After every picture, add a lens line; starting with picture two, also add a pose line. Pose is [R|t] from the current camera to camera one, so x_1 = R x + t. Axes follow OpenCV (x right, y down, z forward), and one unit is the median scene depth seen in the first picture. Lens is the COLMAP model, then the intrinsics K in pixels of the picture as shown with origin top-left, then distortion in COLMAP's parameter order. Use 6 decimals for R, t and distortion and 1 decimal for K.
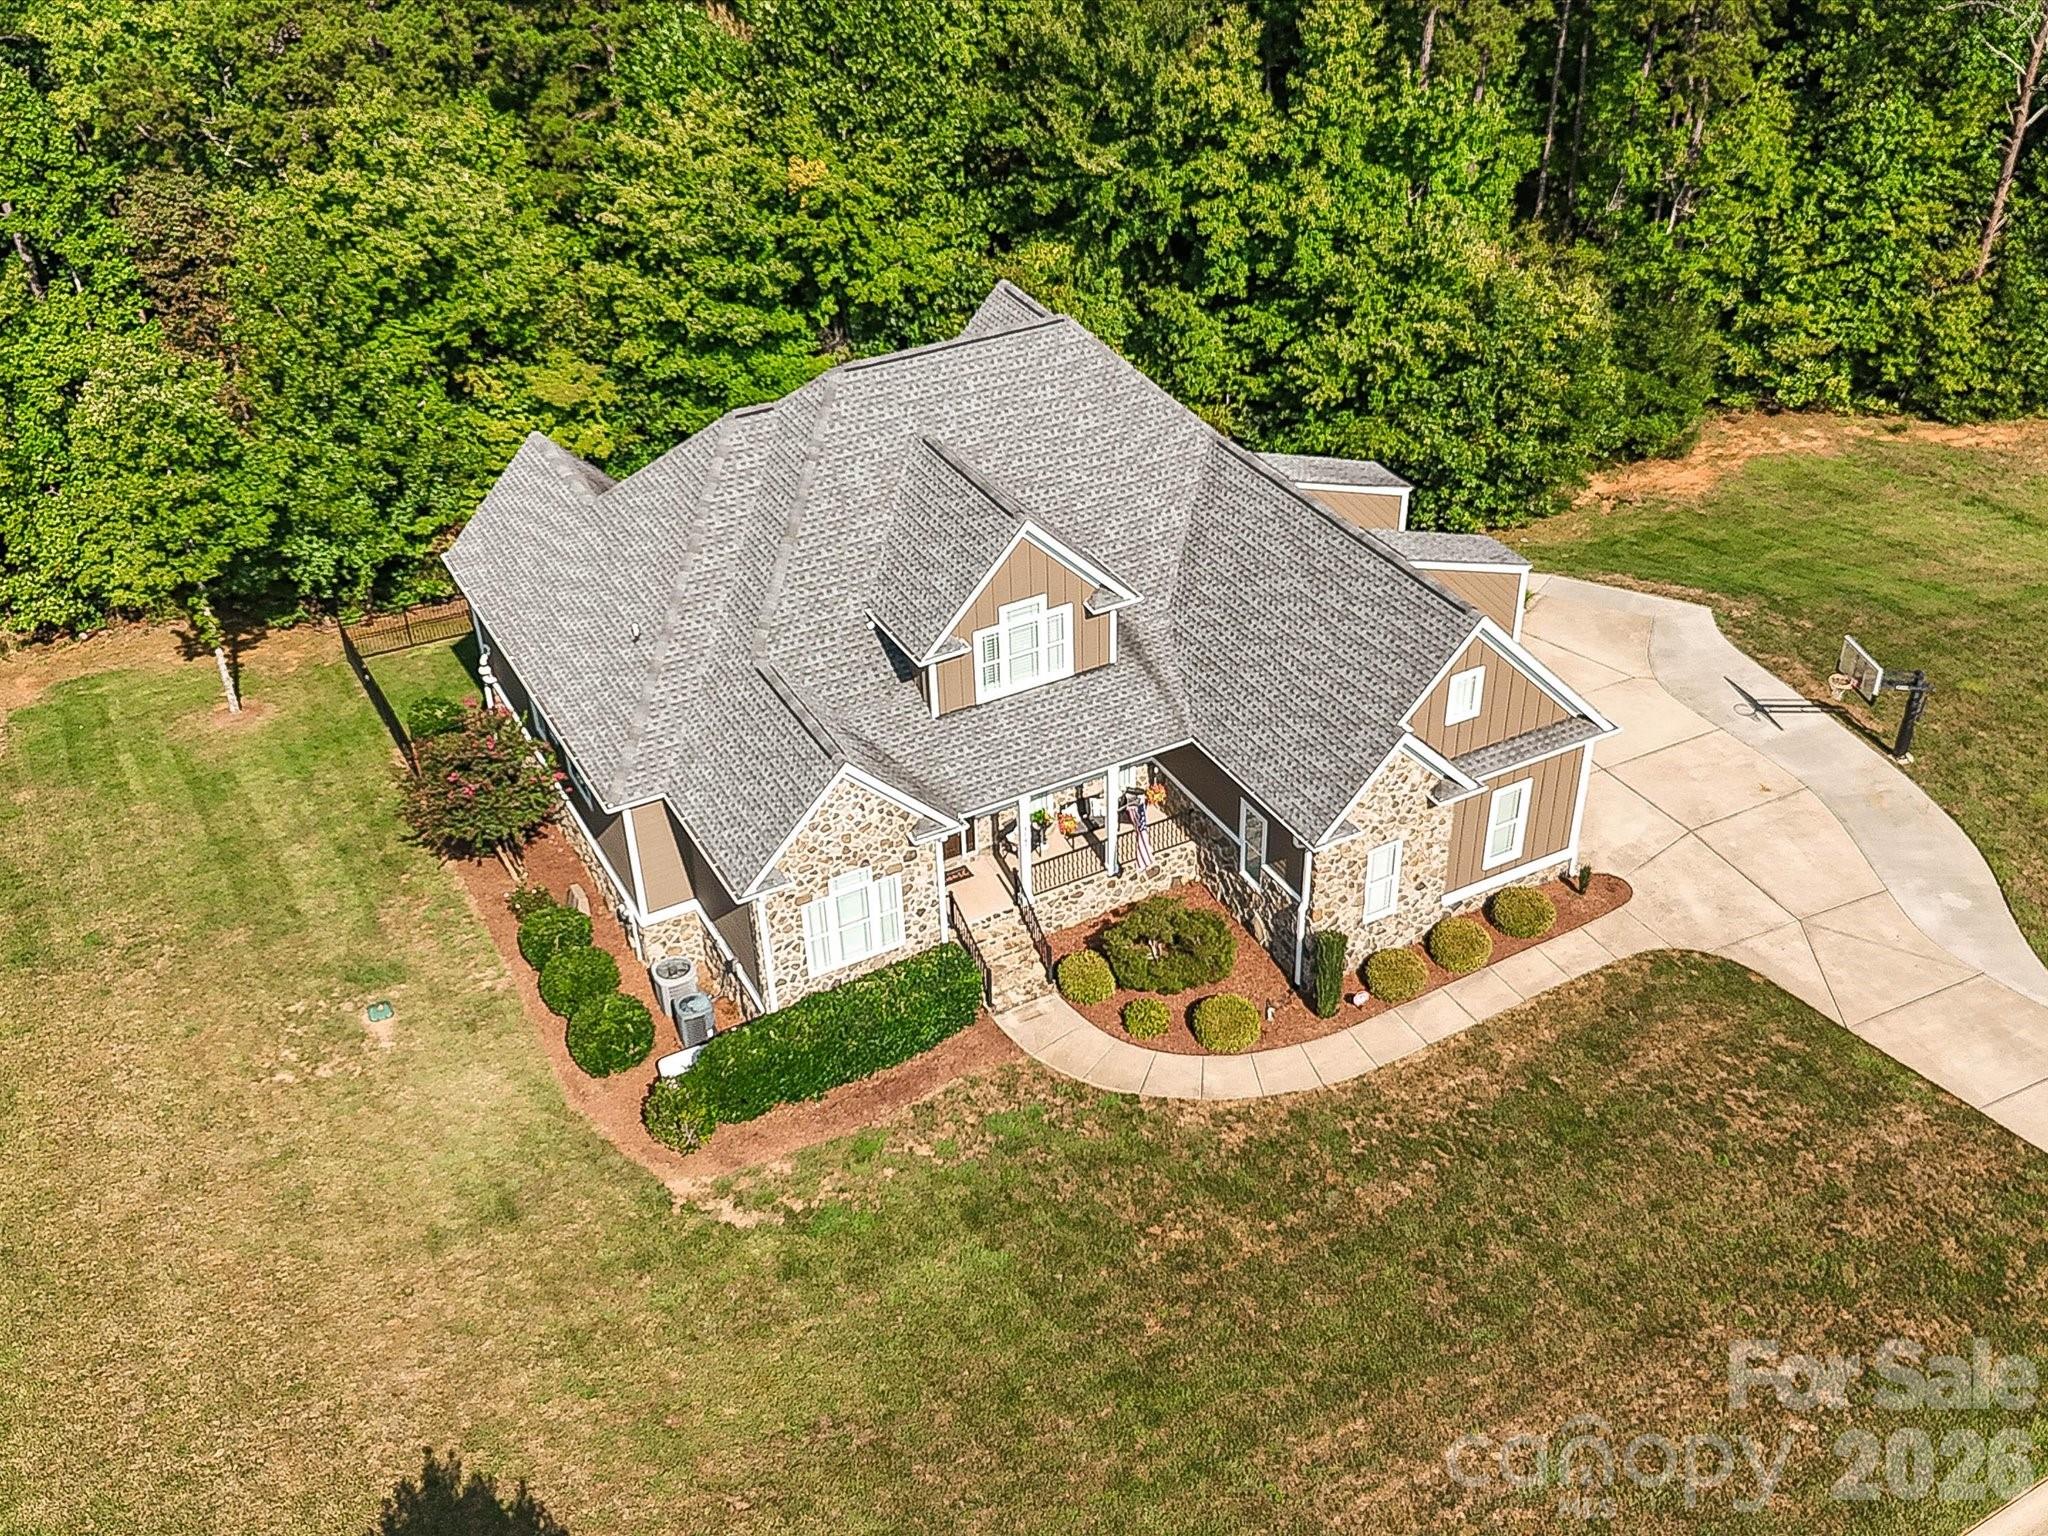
lens RADIAL K [[1985.7, 0, 1027.9], [0, 1985.7, 762.4], [0, 0, 1]] dist [0.030377, 0.000000]
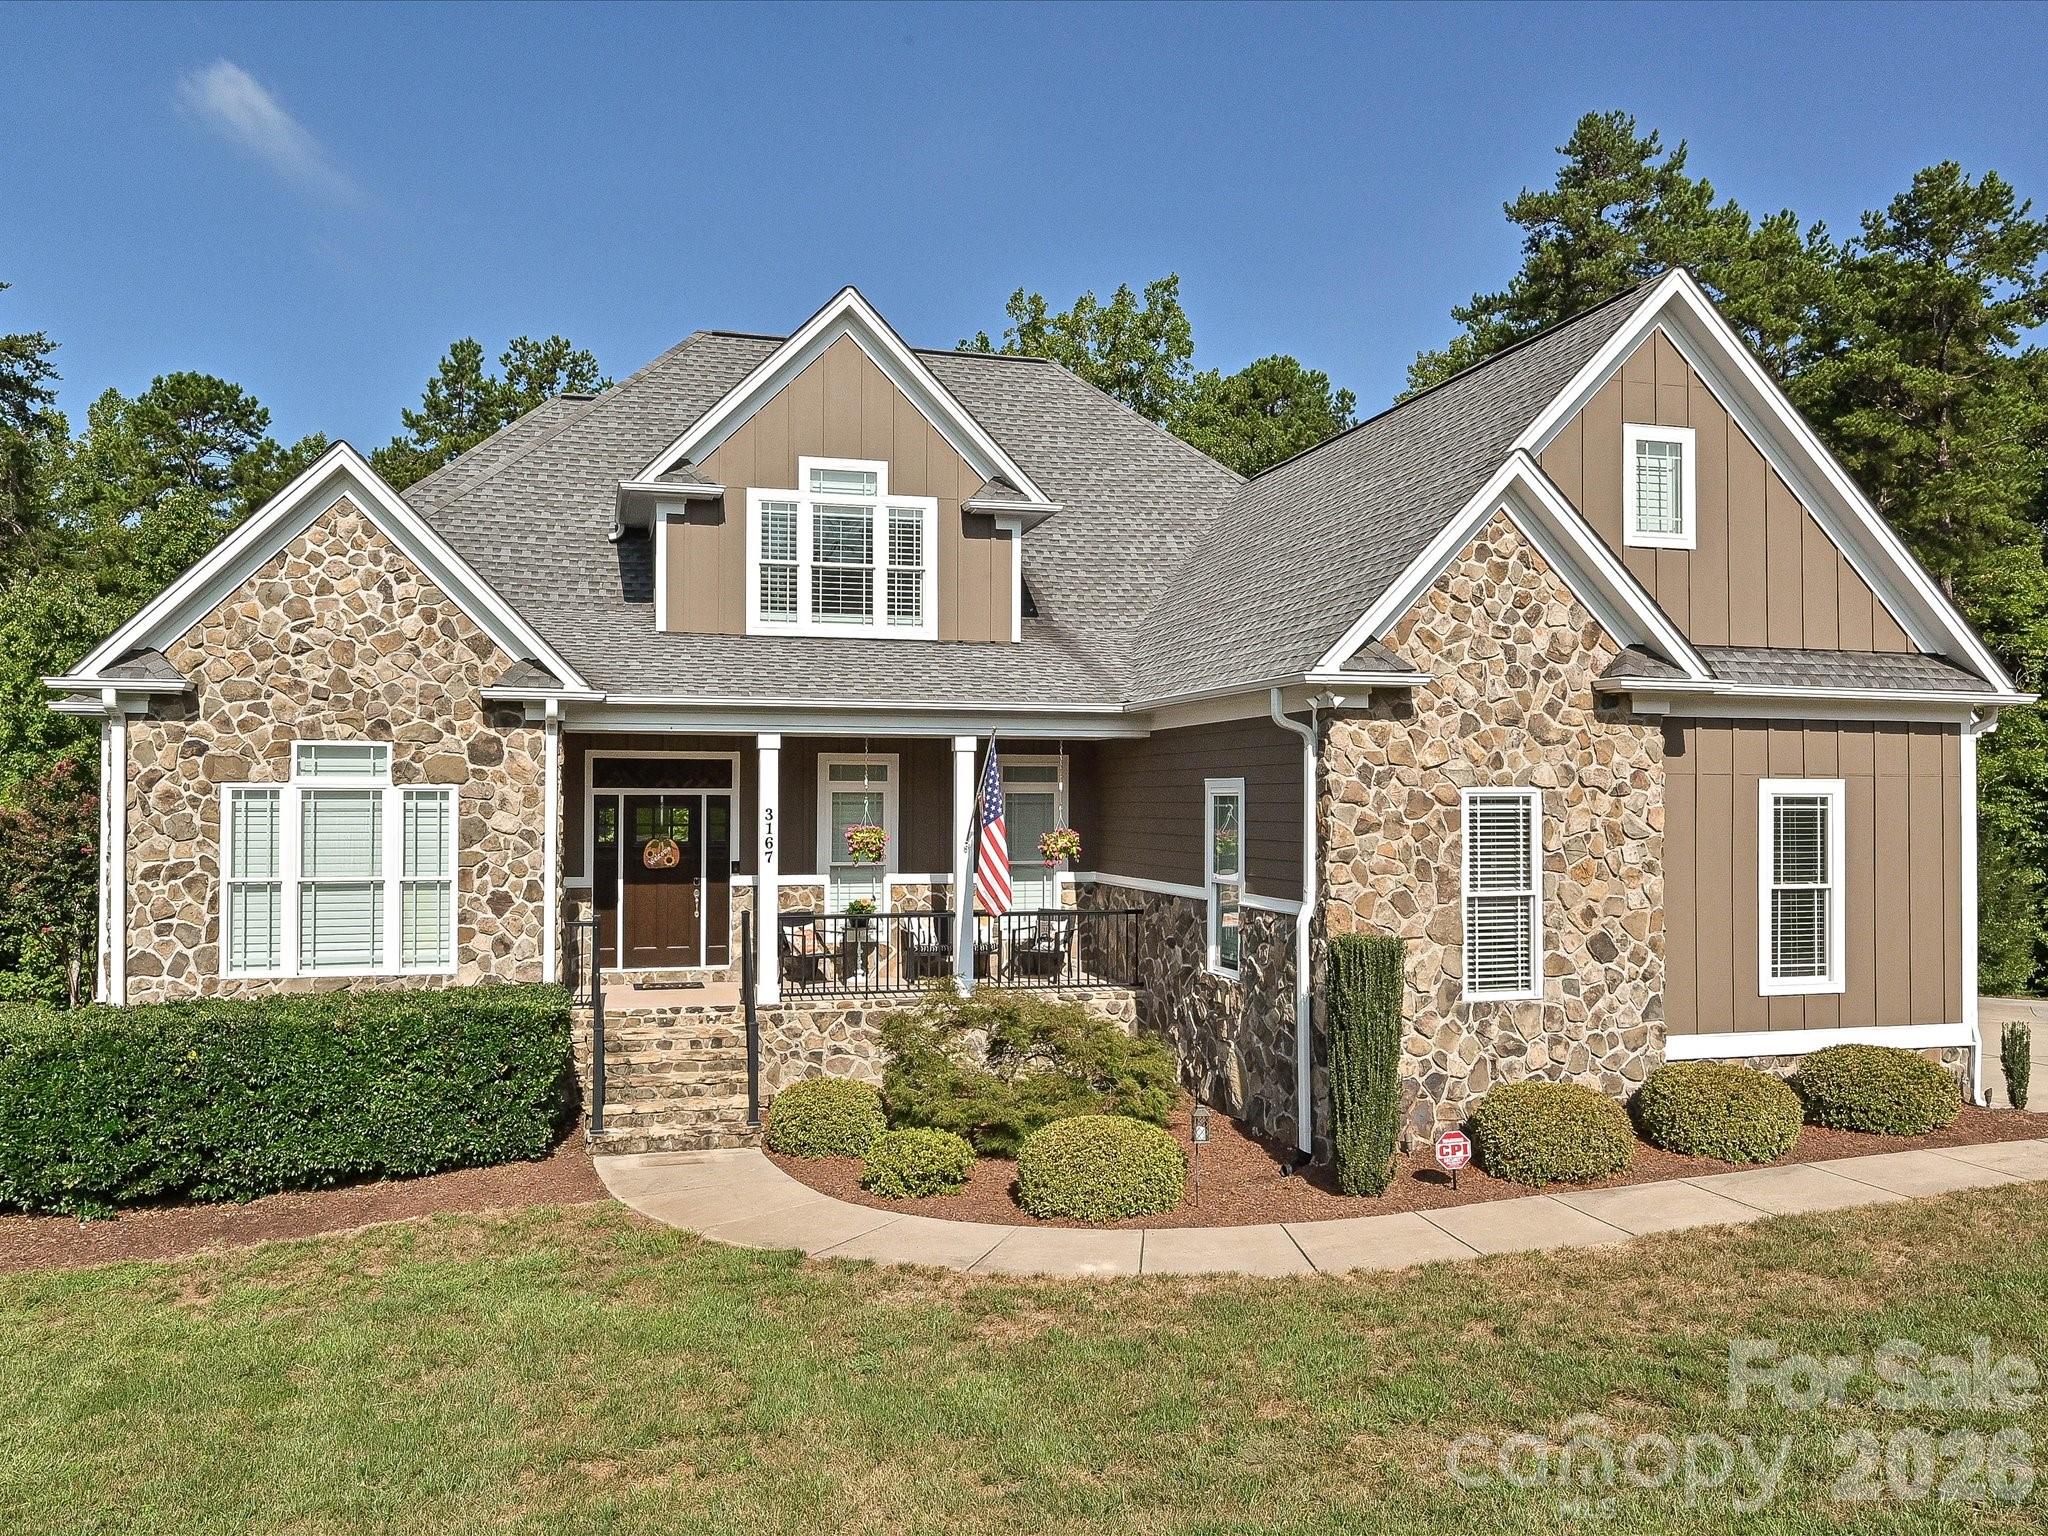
lens RADIAL K [[1531.5, 0, 1022.8], [0, 1531.5, 781.2], [0, 0, 1]] dist [-0.005665, 0.005931]
pose [[0.975329, 0.023630, -0.219490, 0.149655], [-0.146485, 0.813105, -0.563384, 0.241220], [0.165155, 0.581637, 0.796507, 0.707065]]
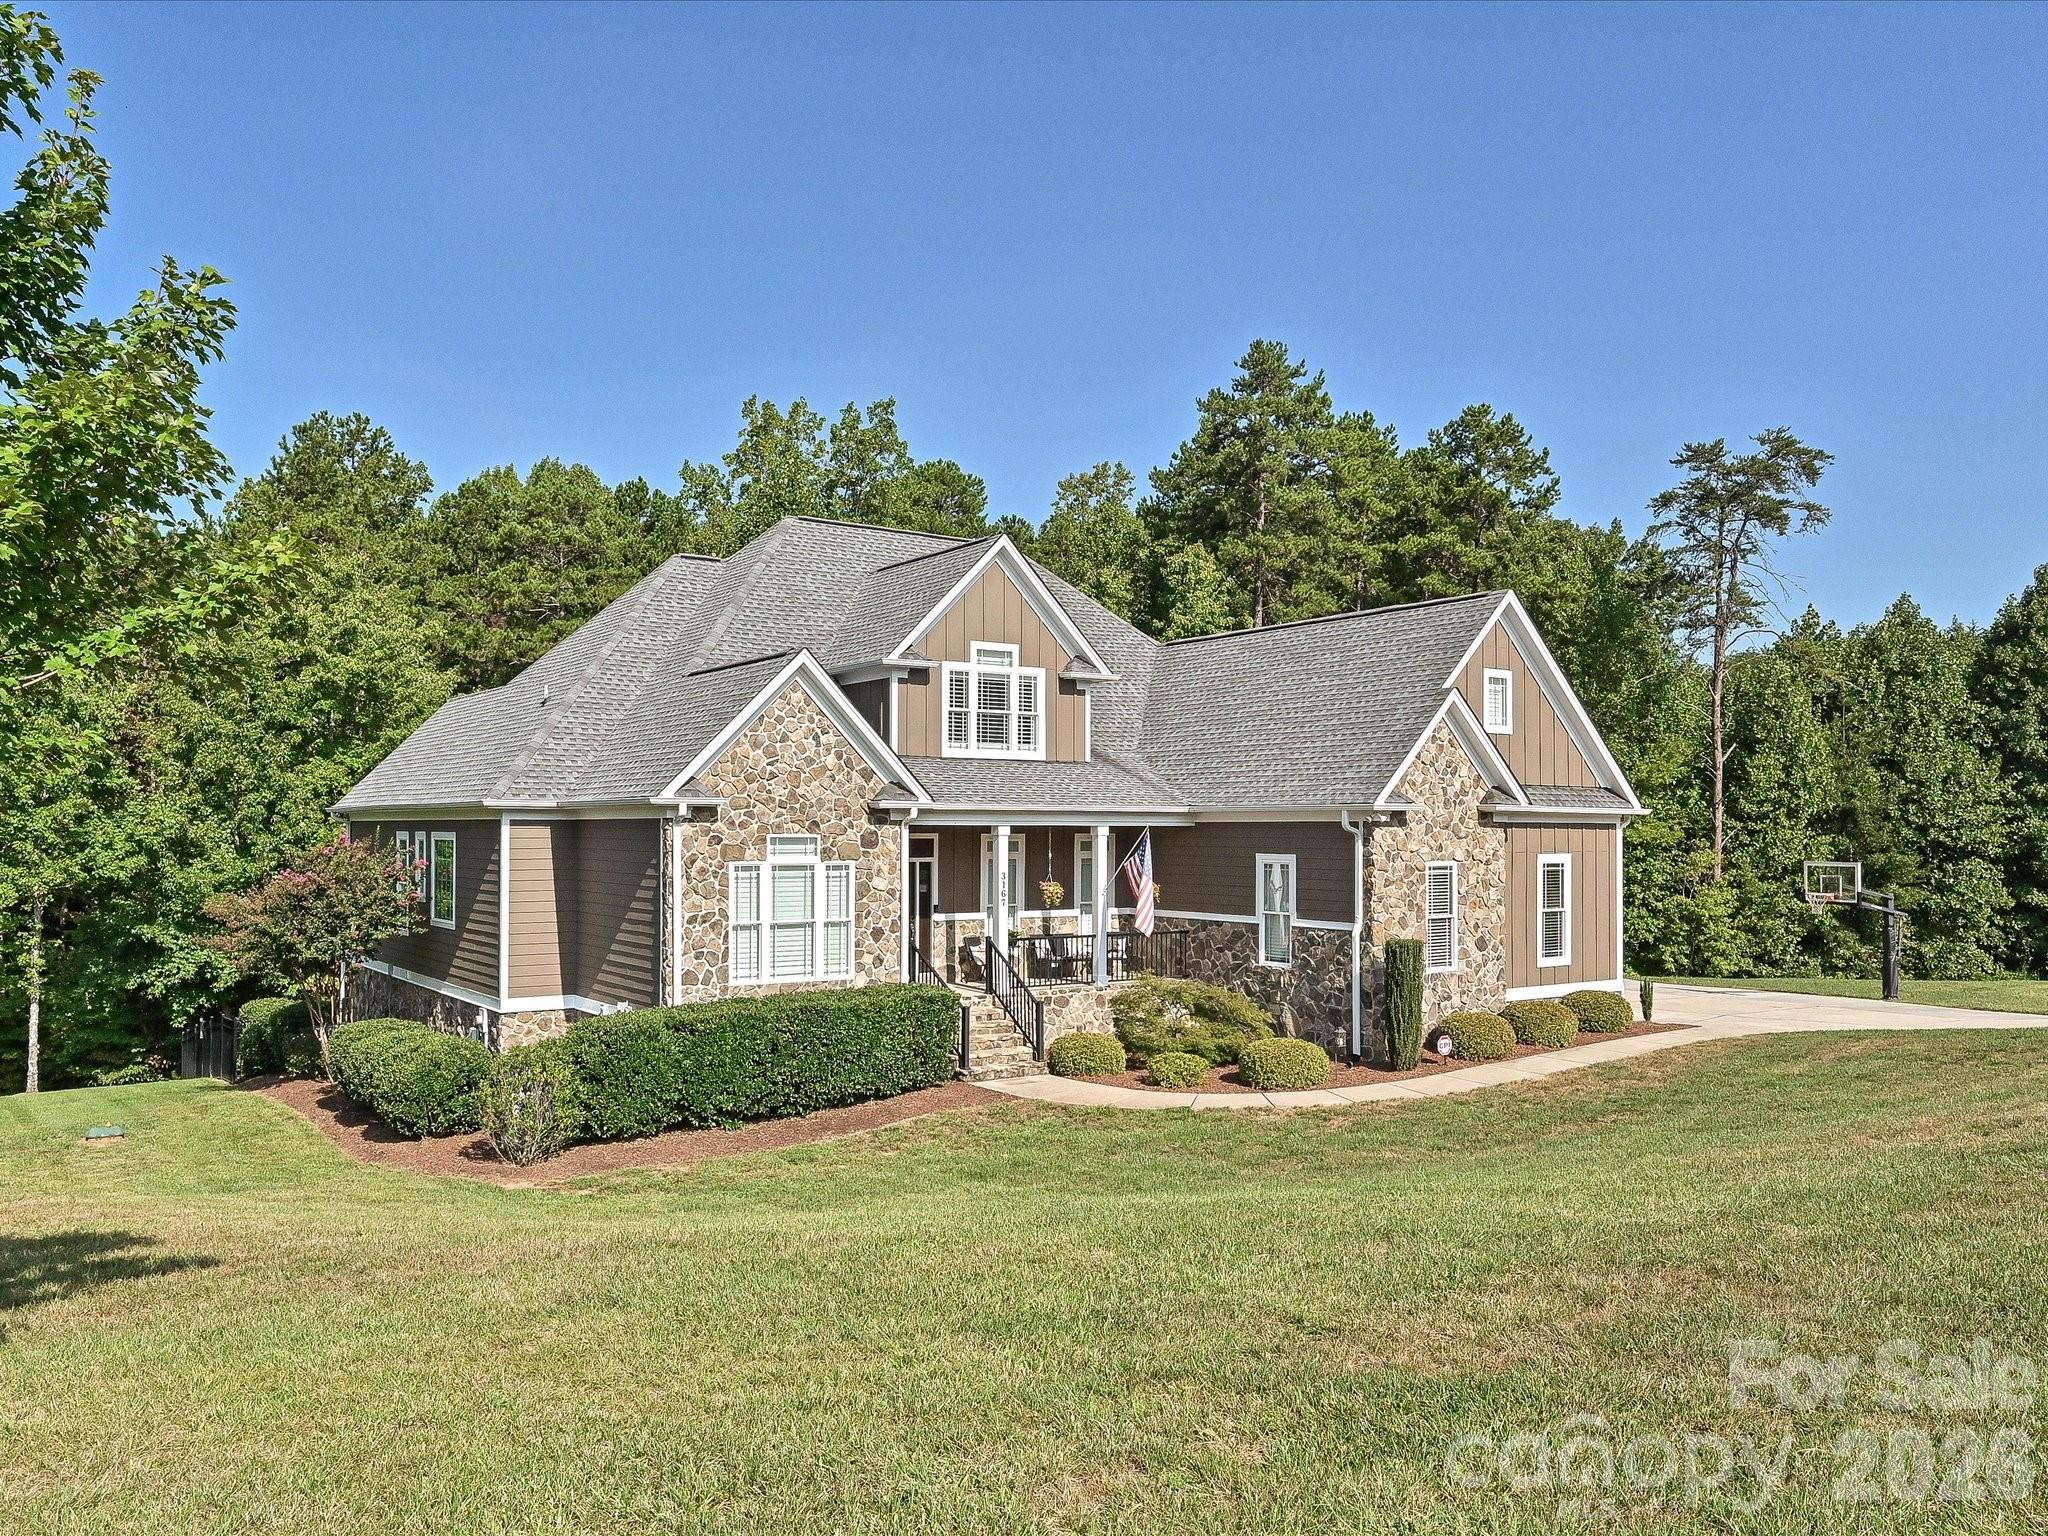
lens RADIAL K [[1531.5, 0, 1034.9], [0, 1531.5, 811.5], [0, 0, 1]] dist [-0.005665, 0.005931]
pose [[0.992105, 0.028797, 0.122058, -0.067104], [0.047563, 0.814166, -0.578680, 0.383323], [-0.116040, 0.579917, 0.806369, 0.484057]]
